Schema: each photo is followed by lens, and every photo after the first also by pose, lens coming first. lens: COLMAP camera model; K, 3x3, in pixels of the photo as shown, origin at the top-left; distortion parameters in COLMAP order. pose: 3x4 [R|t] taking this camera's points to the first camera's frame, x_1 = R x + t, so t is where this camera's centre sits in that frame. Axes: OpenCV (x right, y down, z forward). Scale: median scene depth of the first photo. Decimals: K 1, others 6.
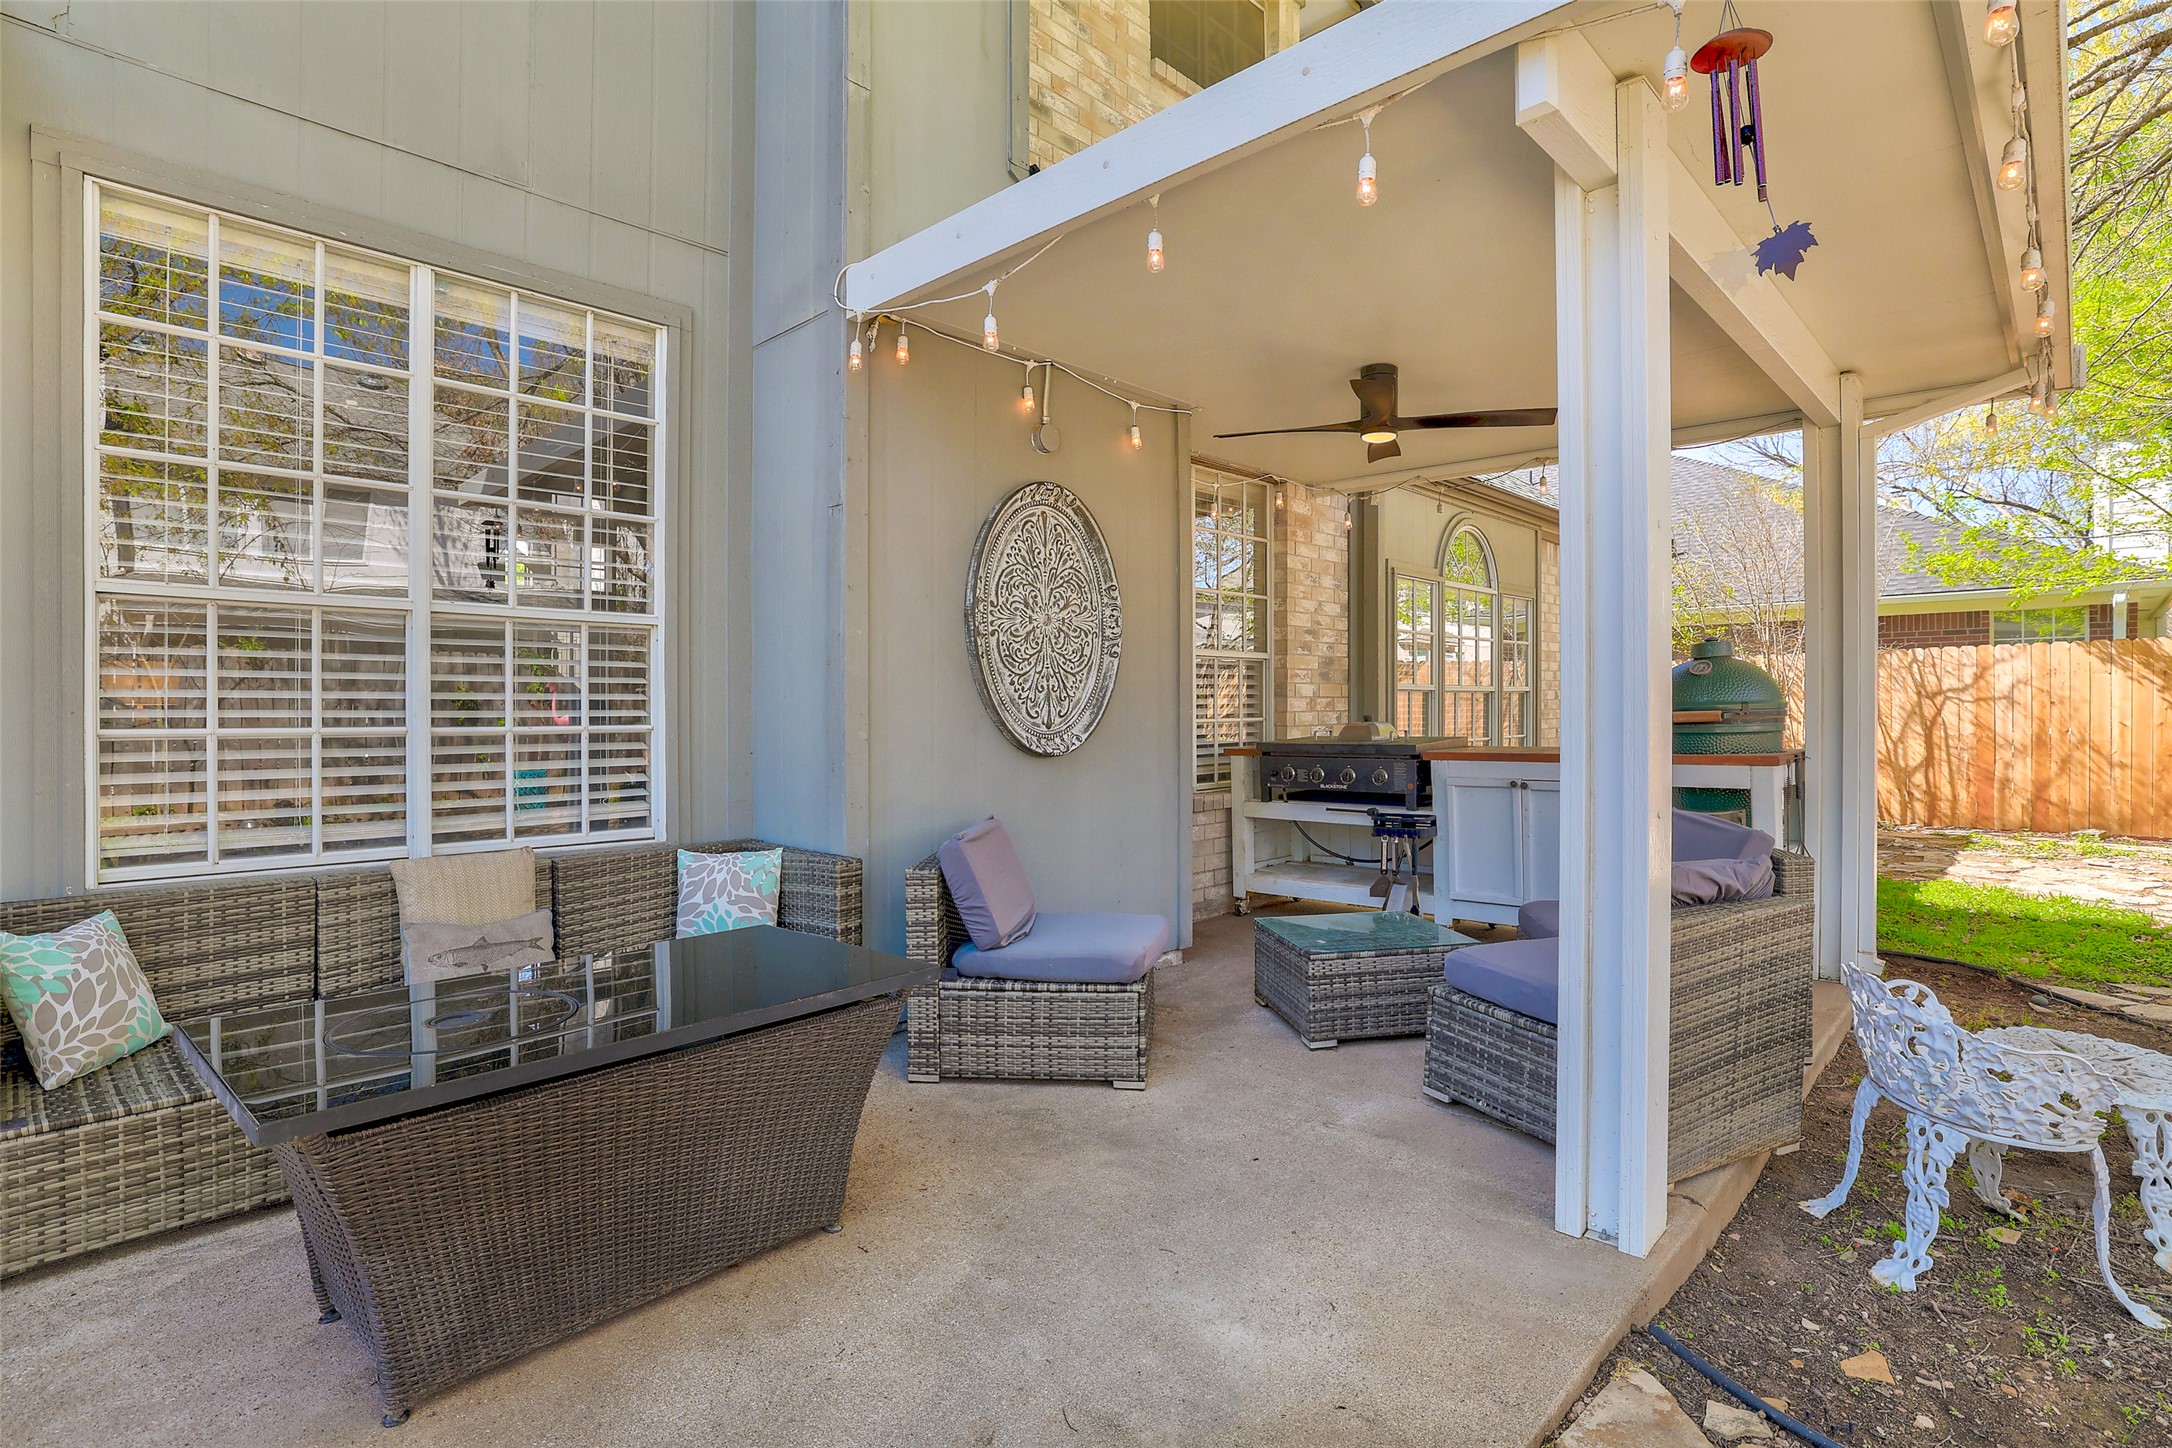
lens RADIAL K [[1060.8, 0, 1083.1], [0, 1060.8, 712.6], [0, 0, 1]] dist [-0.051374, 0.000677]
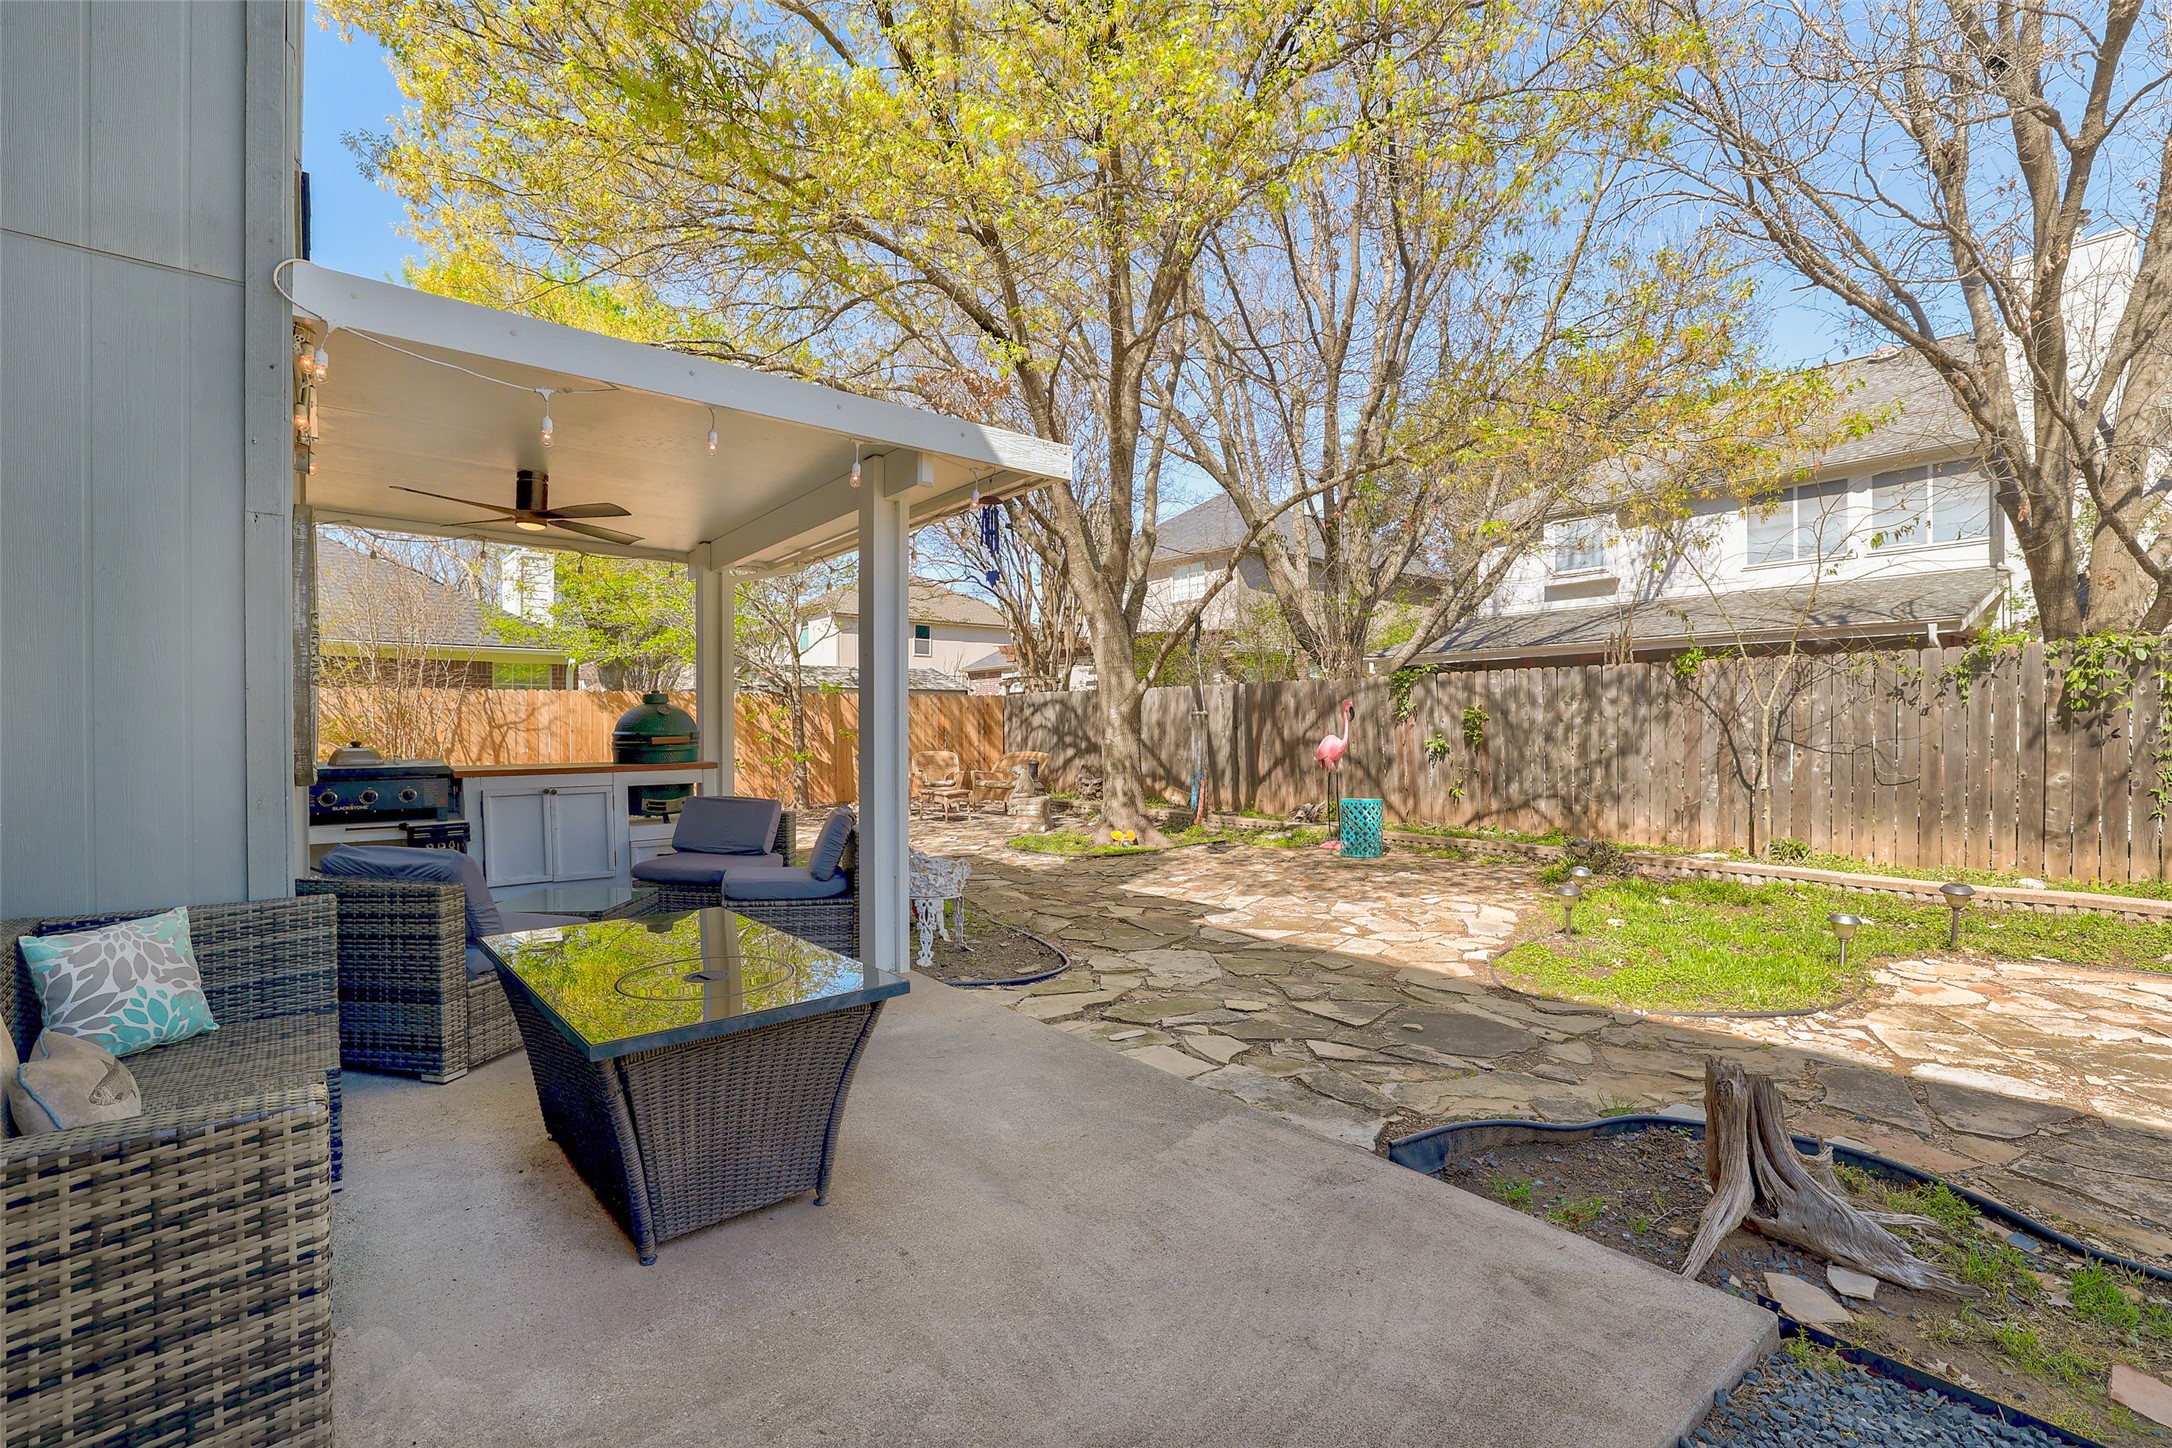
lens RADIAL K [[960.3, 0, 1093.5], [0, 960.3, 742.3], [0, 0, 1]] dist [-0.042494, 0.008746]
pose [[0.111908, -0.010733, 0.993661, -0.803369], [0.008667, 0.999914, 0.009824, -0.001266], [-0.993681, 0.007513, 0.111991, 0.179519]]
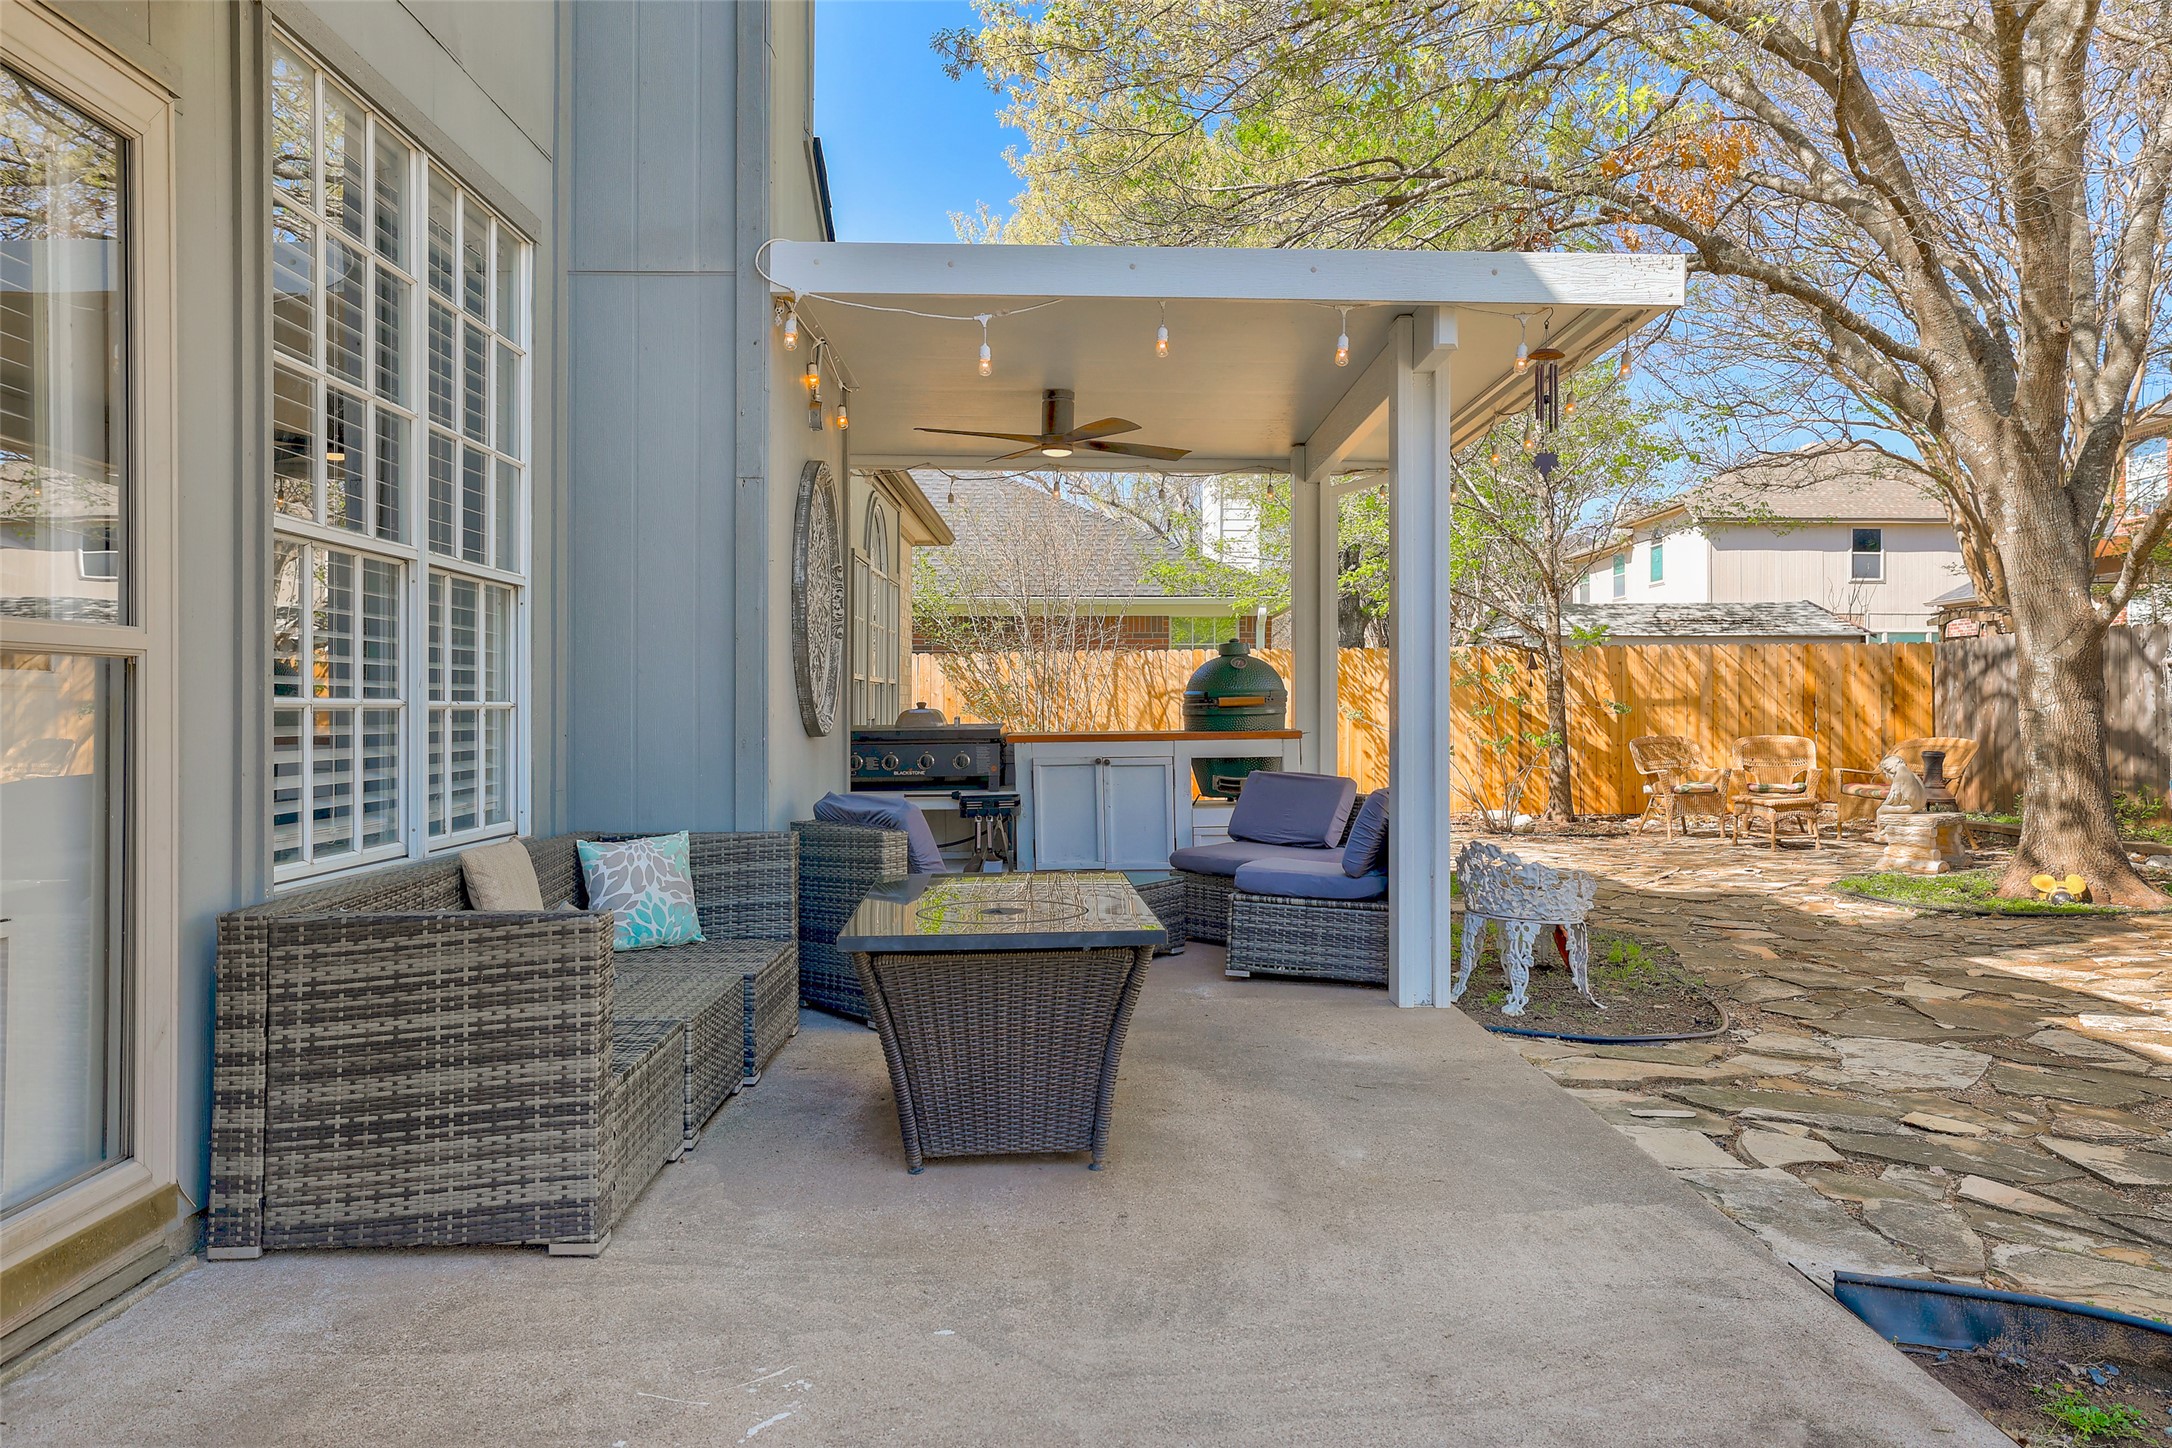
lens RADIAL K [[1544.3, 0, 1088.0], [0, 1544.3, 704.5], [0, 0, 1]] dist [-0.037121, 0.014991]
pose [[0.706068, 0.004729, 0.708128, -0.872382], [0.005828, 0.999905, -0.012488, 0.030032], [-0.708120, 0.012944, 0.705974, -0.197162]]
